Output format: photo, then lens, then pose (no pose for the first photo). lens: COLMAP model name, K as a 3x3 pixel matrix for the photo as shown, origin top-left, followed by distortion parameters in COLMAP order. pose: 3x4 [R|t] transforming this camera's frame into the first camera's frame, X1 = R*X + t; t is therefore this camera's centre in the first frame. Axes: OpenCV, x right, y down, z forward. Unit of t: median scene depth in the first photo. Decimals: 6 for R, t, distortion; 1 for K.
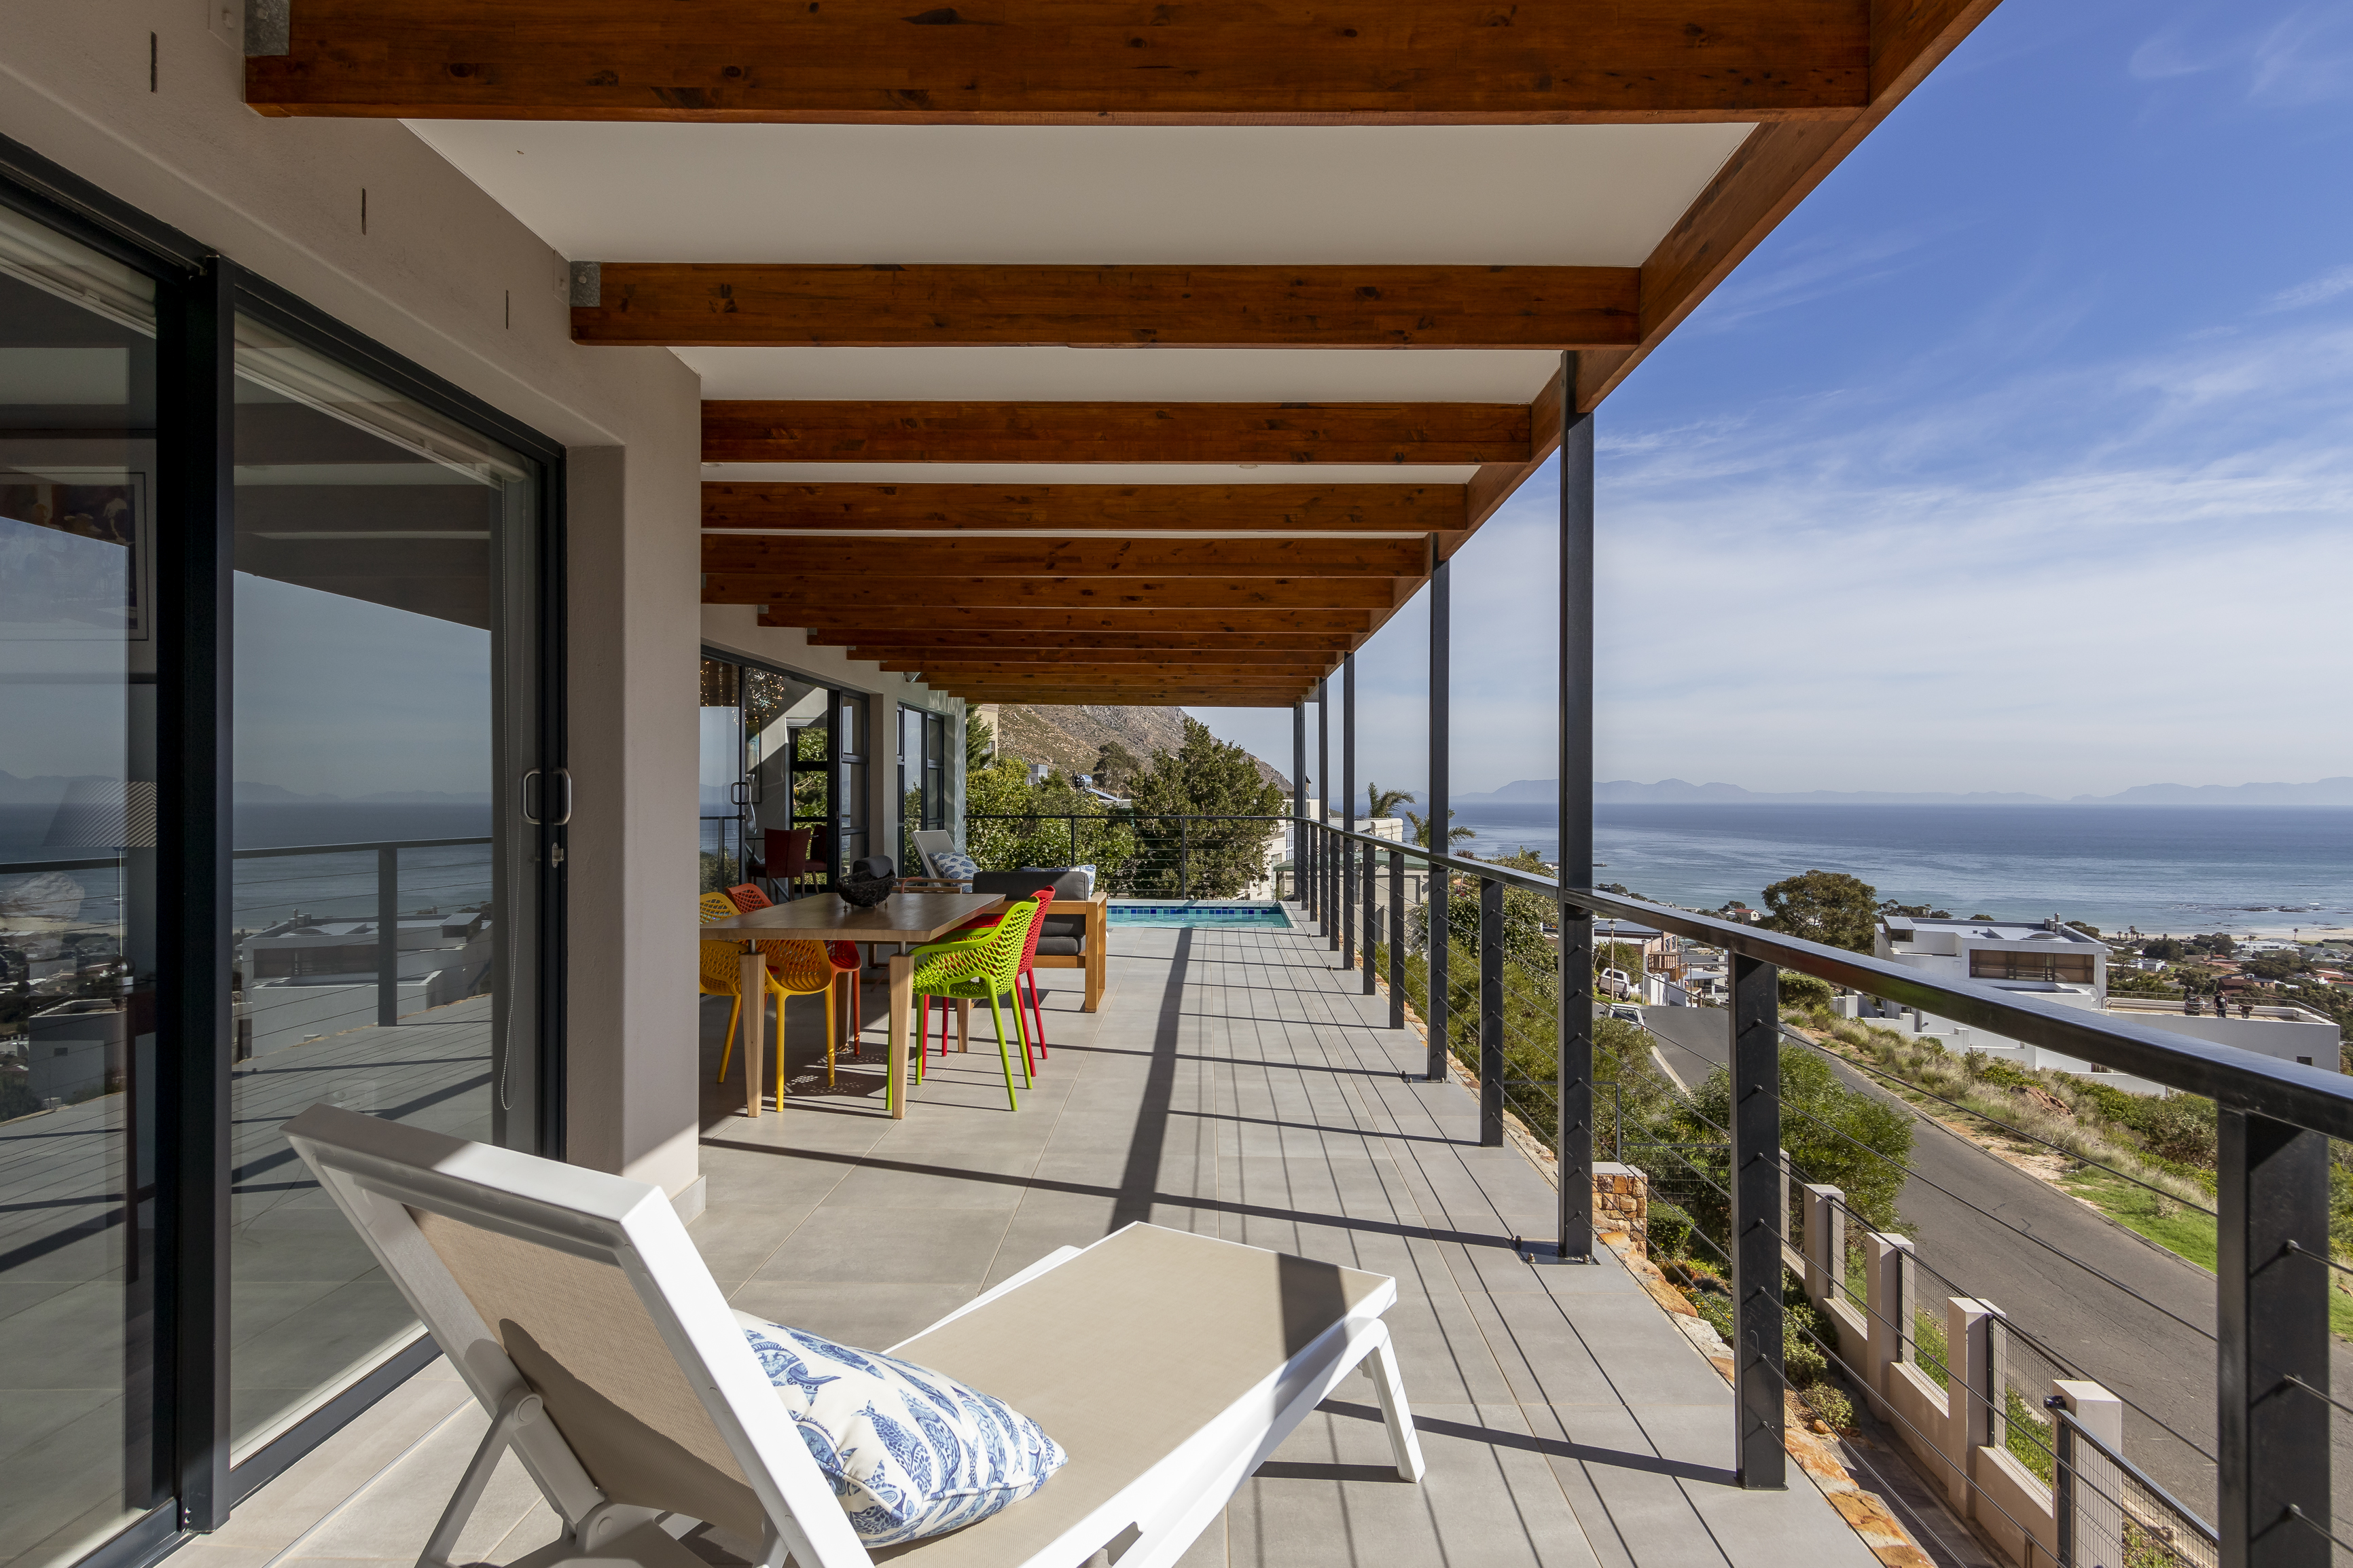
lens RADIAL K [[1313.5, 0, 1182.5], [0, 1313.5, 789.8], [0, 0, 1]] dist [-0.000406, -0.000655]
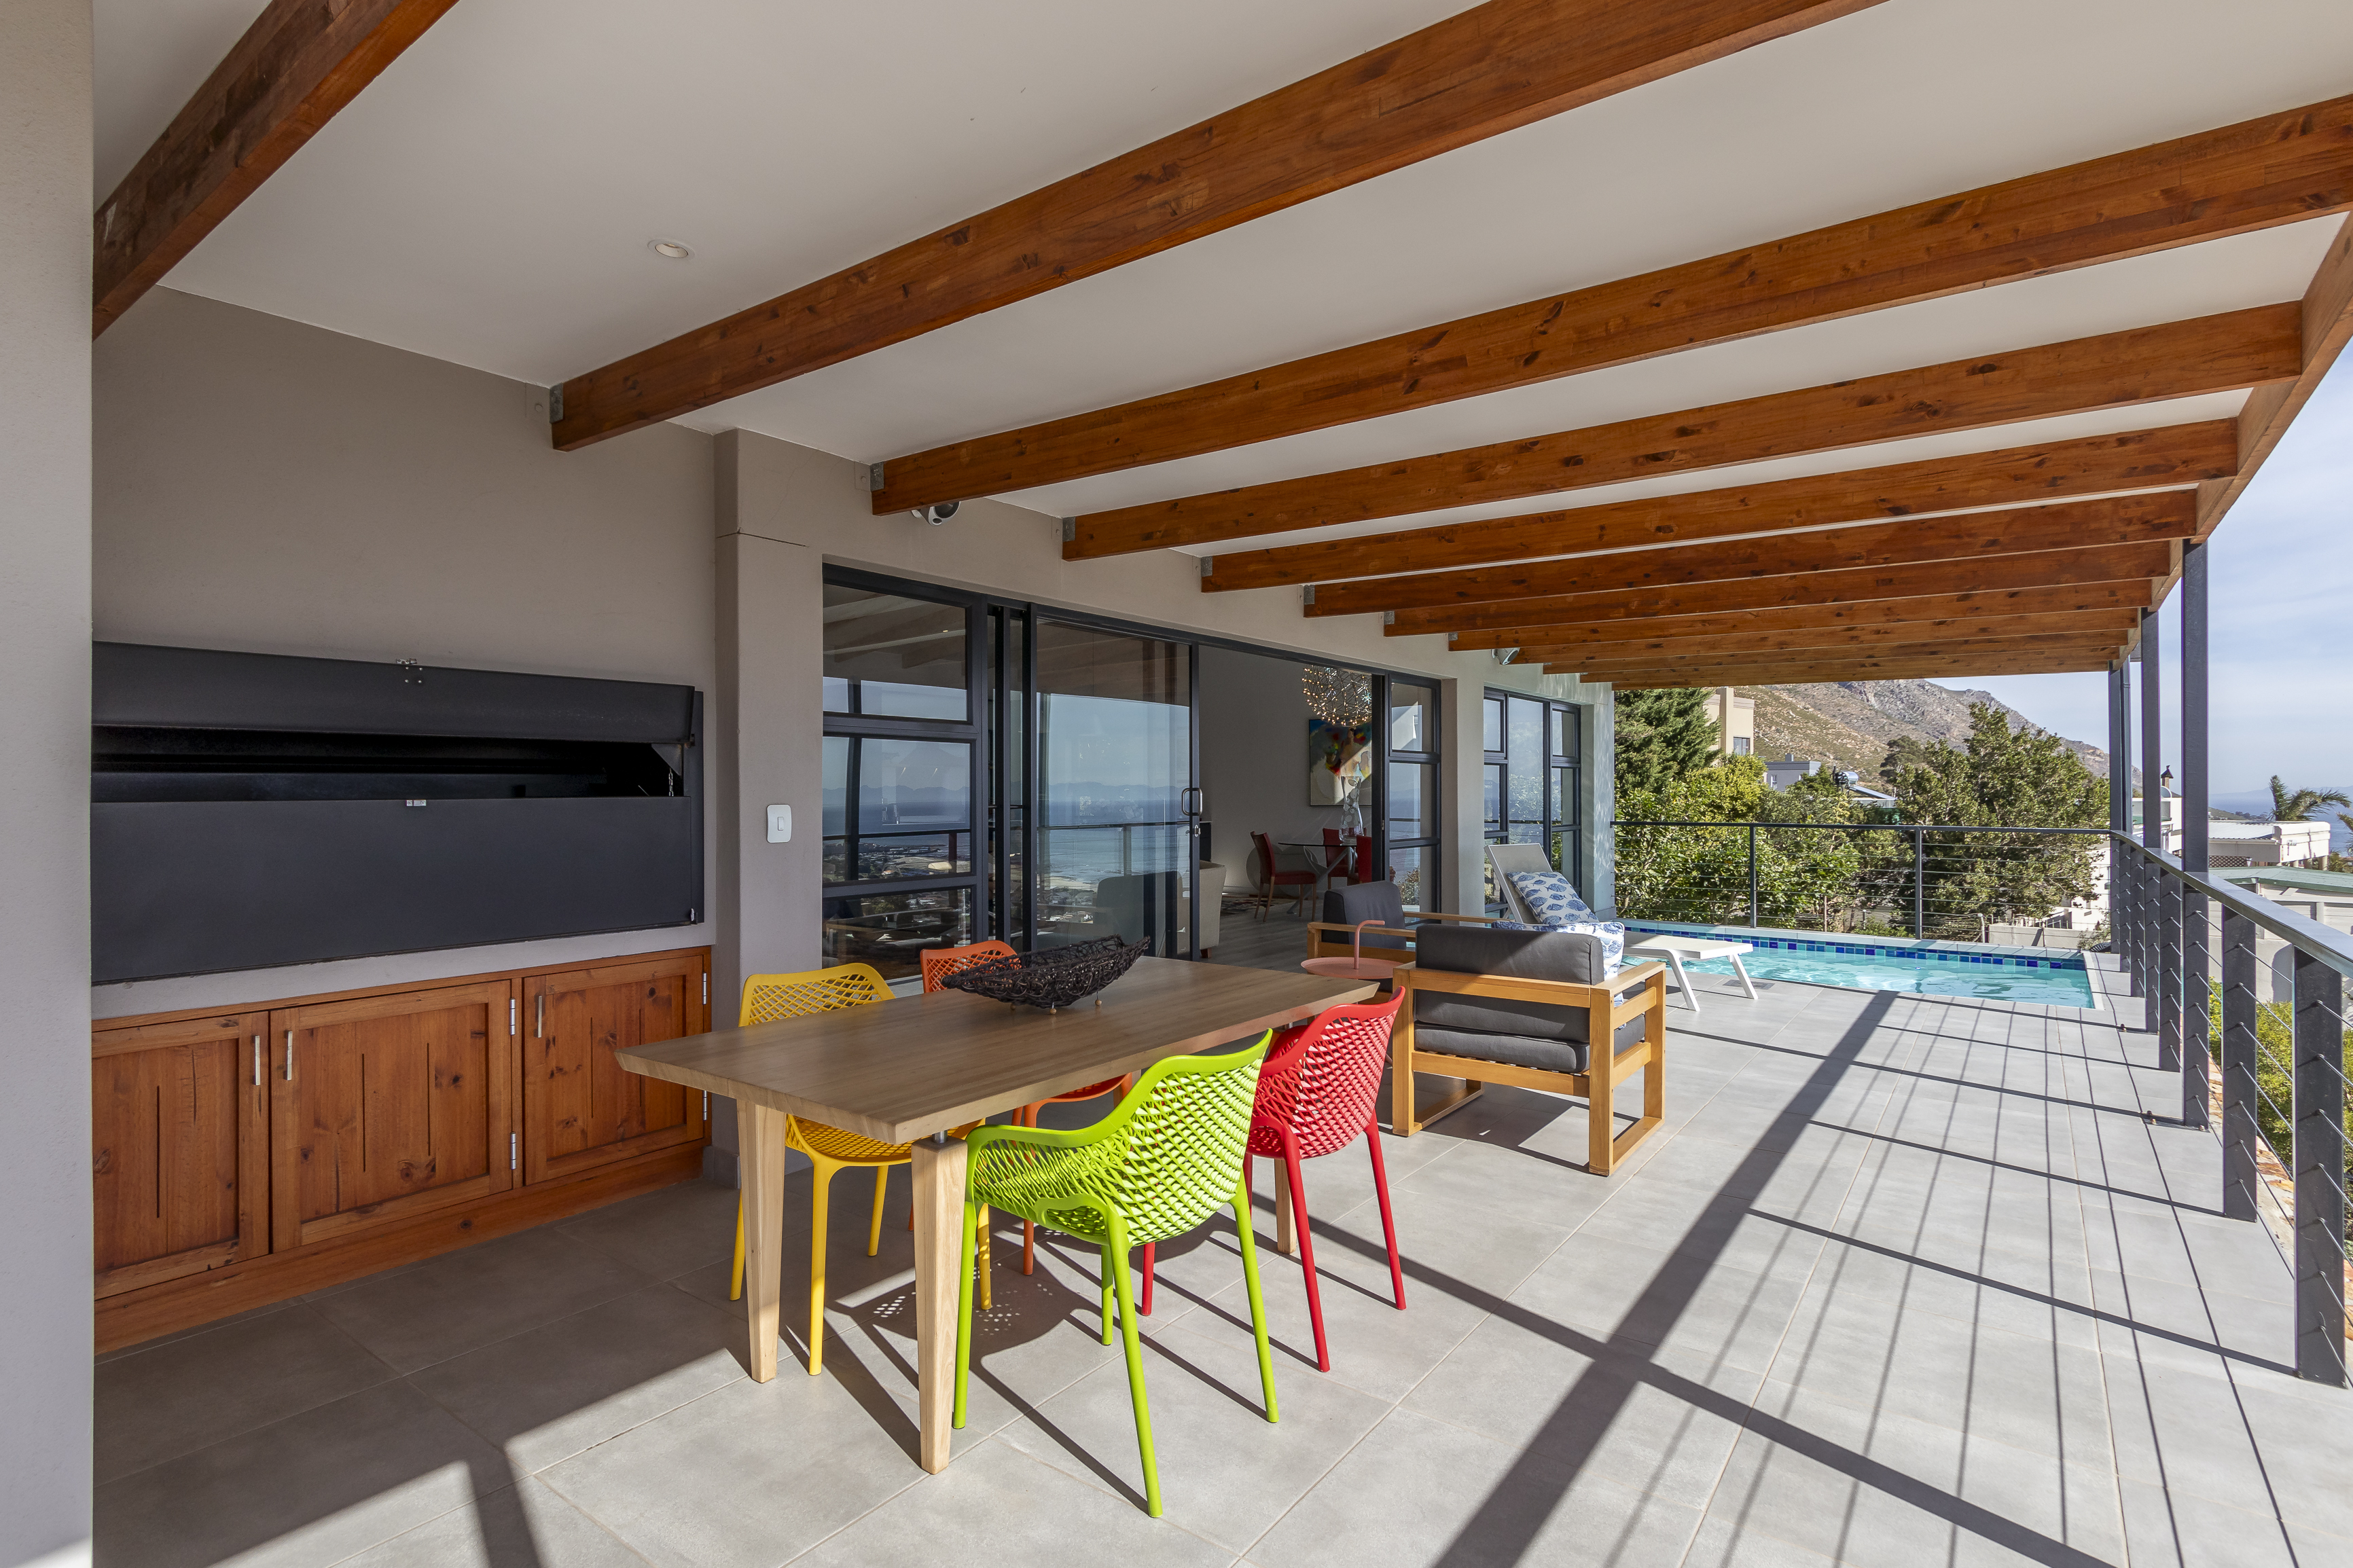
lens RADIAL K [[1154.6, 0, 1166.0], [0, 1154.6, 791.0], [0, 0, 1]] dist [-0.002279, 0.000486]
pose [[0.811452, -0.002153, -0.584415, 0.017400], [0.003840, 0.999991, 0.001649, -0.001174], [0.584406, -0.003582, 0.811453, 0.105128]]
